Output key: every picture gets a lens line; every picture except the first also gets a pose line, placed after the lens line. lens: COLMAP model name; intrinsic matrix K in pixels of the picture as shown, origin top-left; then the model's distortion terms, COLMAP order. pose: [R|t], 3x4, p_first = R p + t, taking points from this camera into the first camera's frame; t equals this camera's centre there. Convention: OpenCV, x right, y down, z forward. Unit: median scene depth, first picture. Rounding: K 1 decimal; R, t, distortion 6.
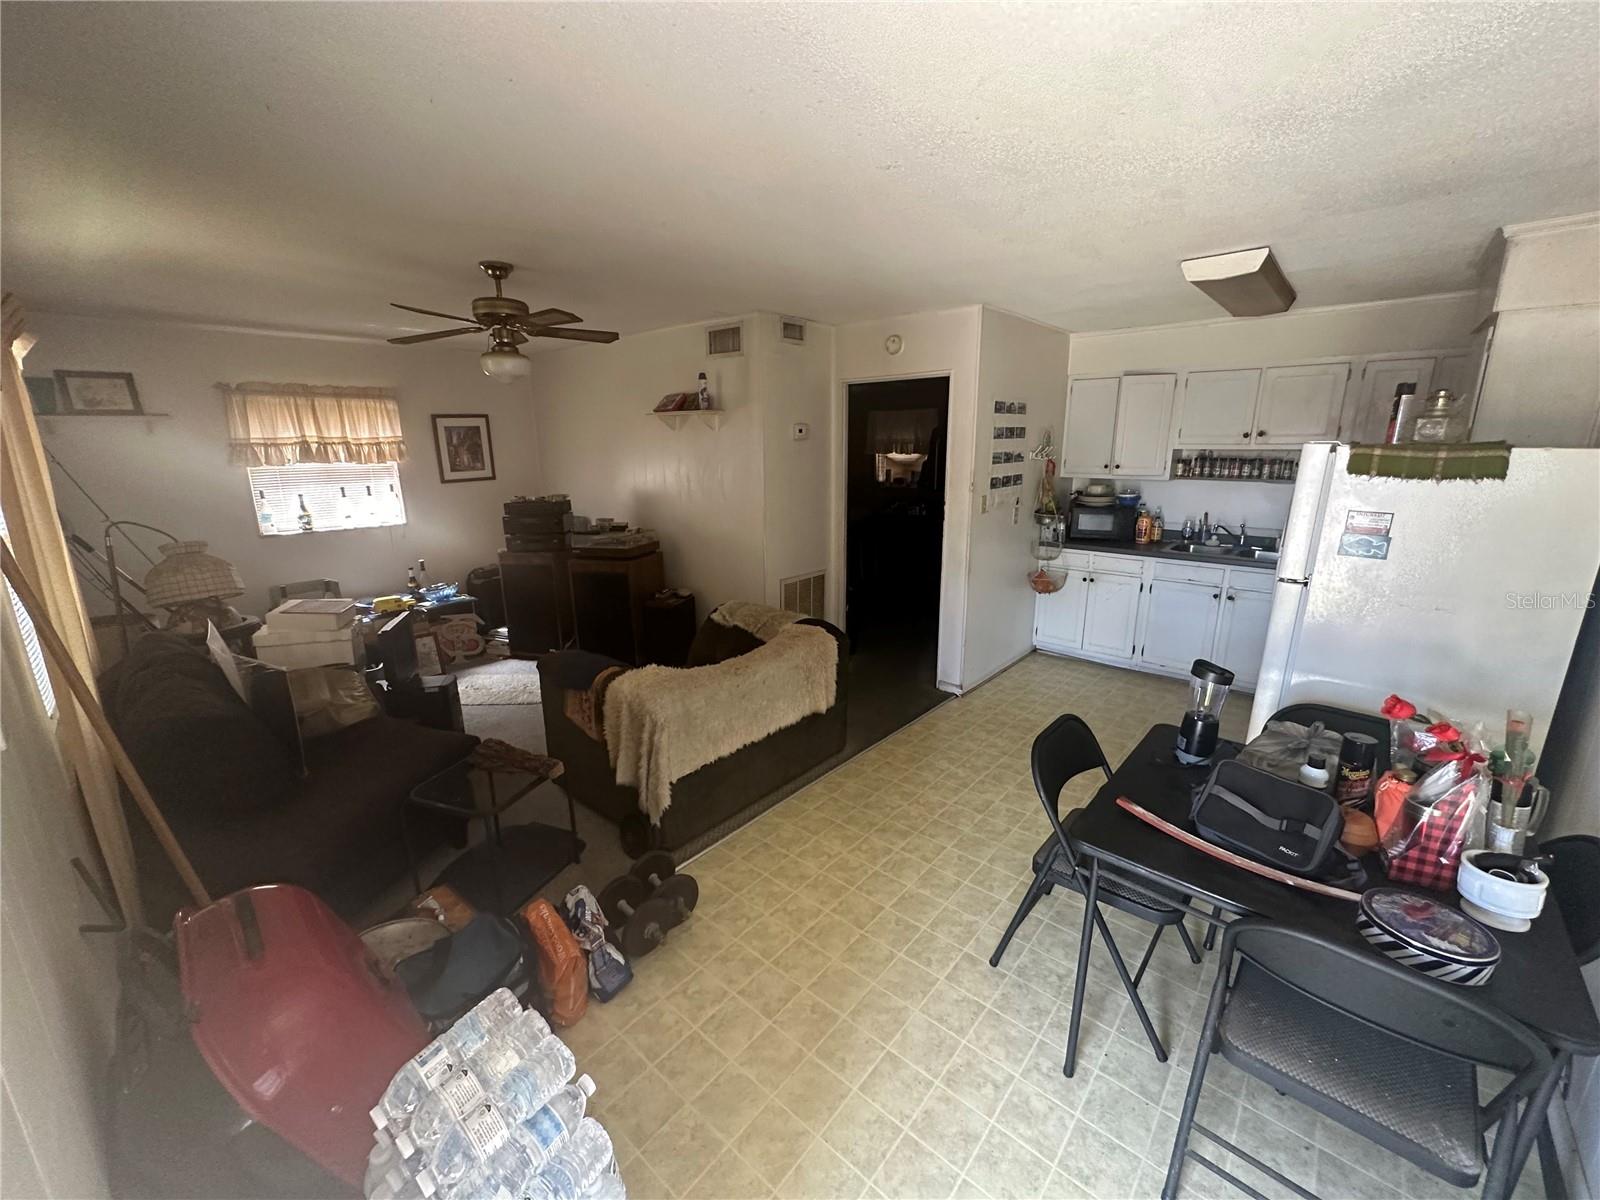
lens RADIAL K [[642.0, 0, 800.0], [0, 642.0, 600.0], [0, 0, 1]] dist [0.000782, 0.000096]
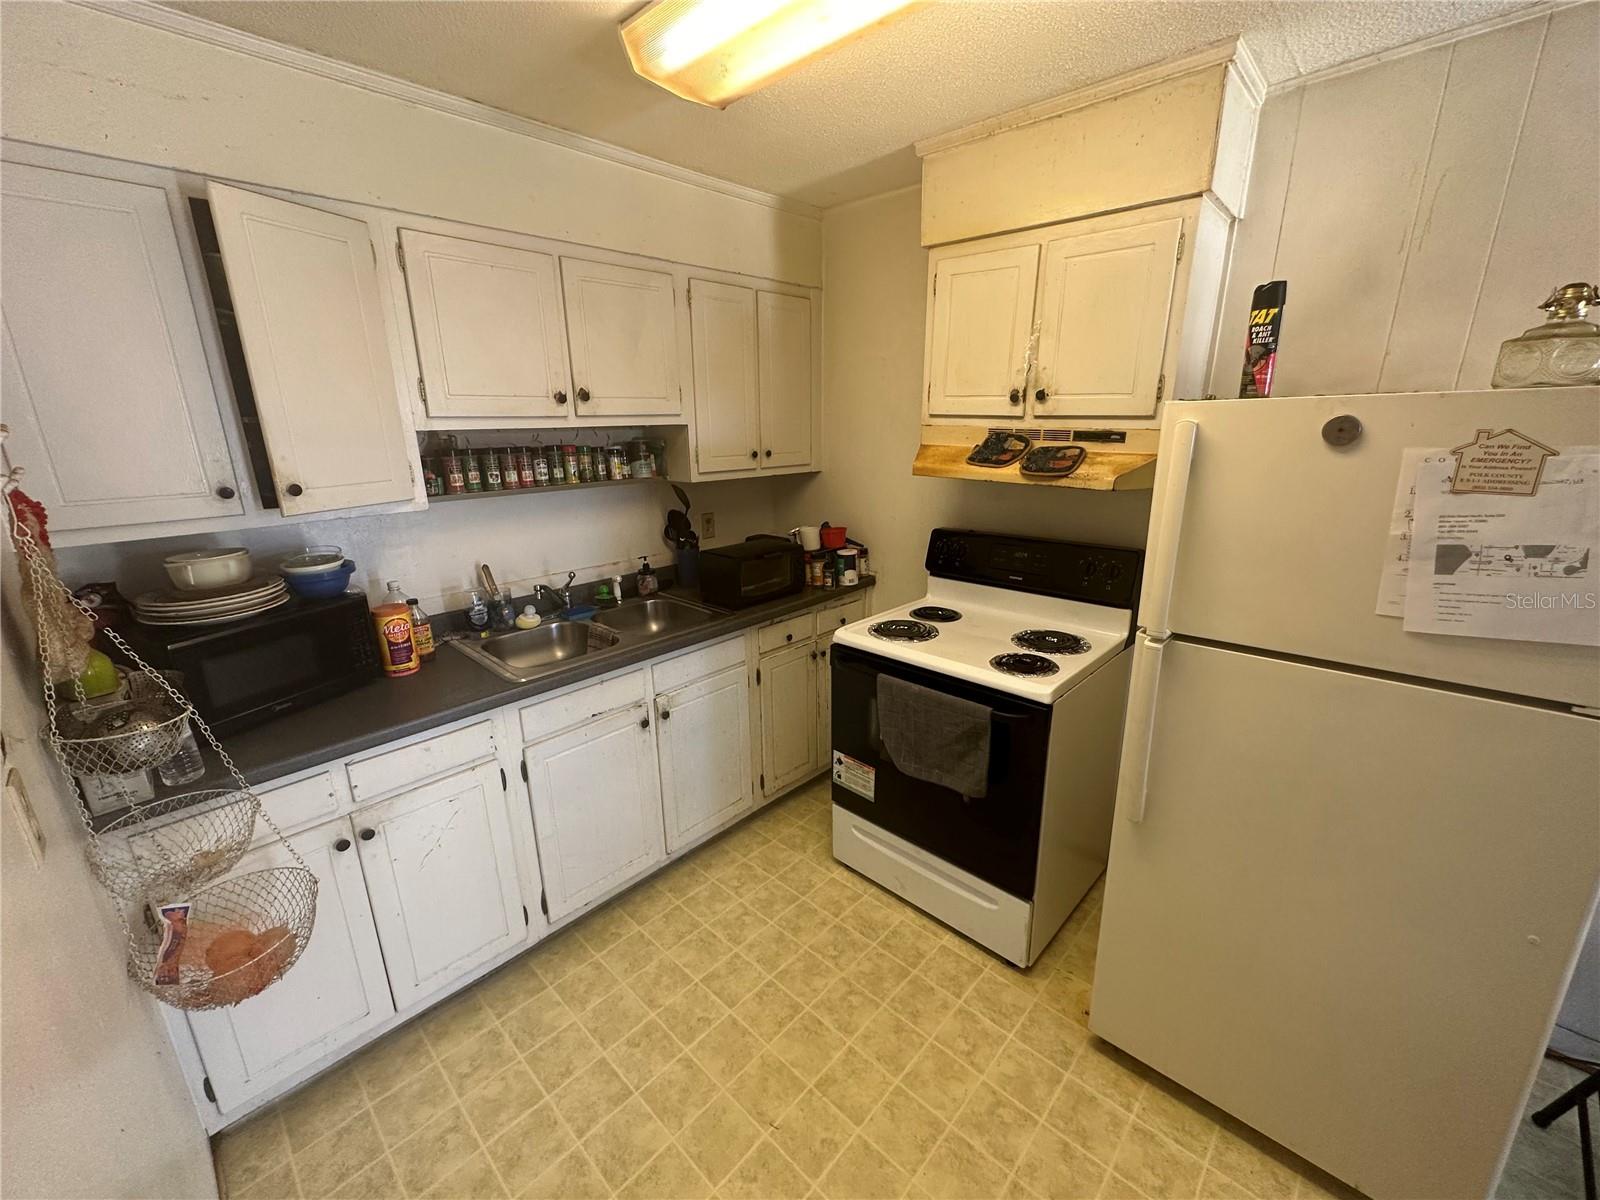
lens RADIAL K [[642.0, 0, 800.0], [0, 642.0, 600.0], [0, 0, 1]] dist [0.000782, 0.000096]
pose [[0.031336, -0.260942, 0.964846, 0.175606], [0.258117, 0.934689, 0.244403, -0.164873], [-0.965605, 0.241385, 0.096643, 0.722651]]
